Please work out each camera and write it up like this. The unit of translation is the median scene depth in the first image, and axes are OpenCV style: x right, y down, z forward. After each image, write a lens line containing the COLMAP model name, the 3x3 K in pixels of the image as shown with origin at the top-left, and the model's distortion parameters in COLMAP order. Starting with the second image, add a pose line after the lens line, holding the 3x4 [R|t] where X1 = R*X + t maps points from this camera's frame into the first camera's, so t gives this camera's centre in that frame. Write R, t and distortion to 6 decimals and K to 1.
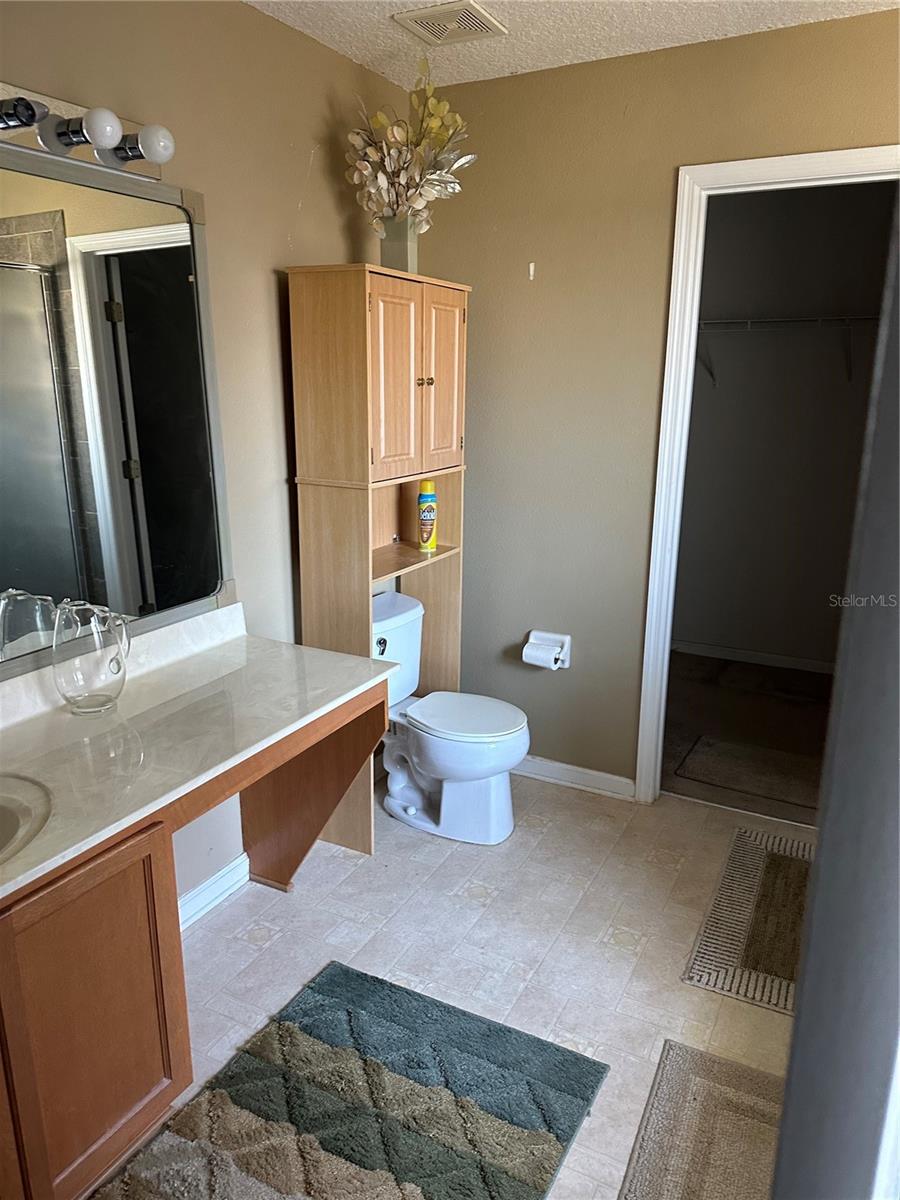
lens RADIAL K [[842.0, 0, 453.4], [0, 842.0, 597.8], [0, 0, 1]] dist [0.002427, -0.002360]
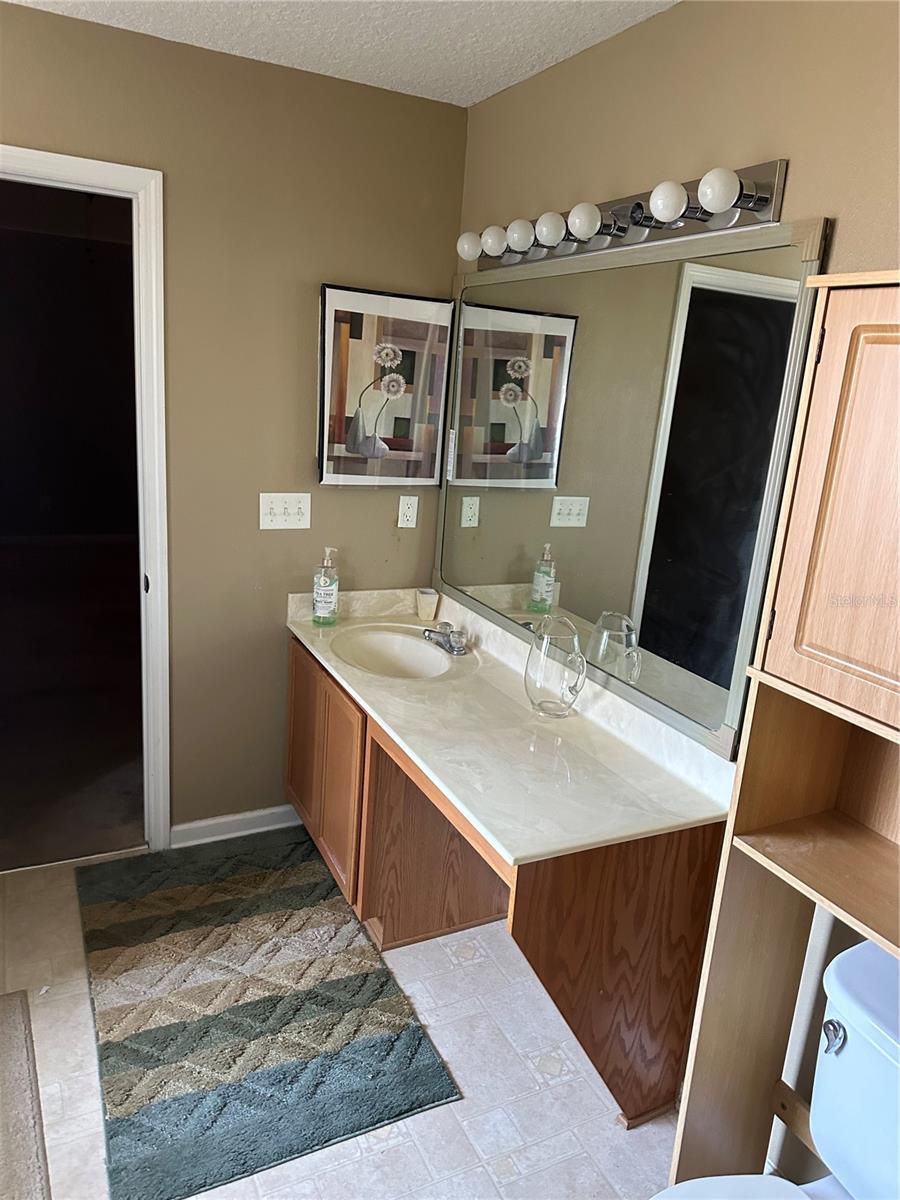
lens RADIAL K [[842.0, 0, 453.4], [0, 842.0, 597.8], [0, 0, 1]] dist [0.002427, -0.002360]
pose [[-0.575721, 0.158180, -0.802199, 0.575836], [-0.289784, 0.877950, 0.381089, -0.423425], [0.764572, 0.451866, -0.459616, 1.388639]]
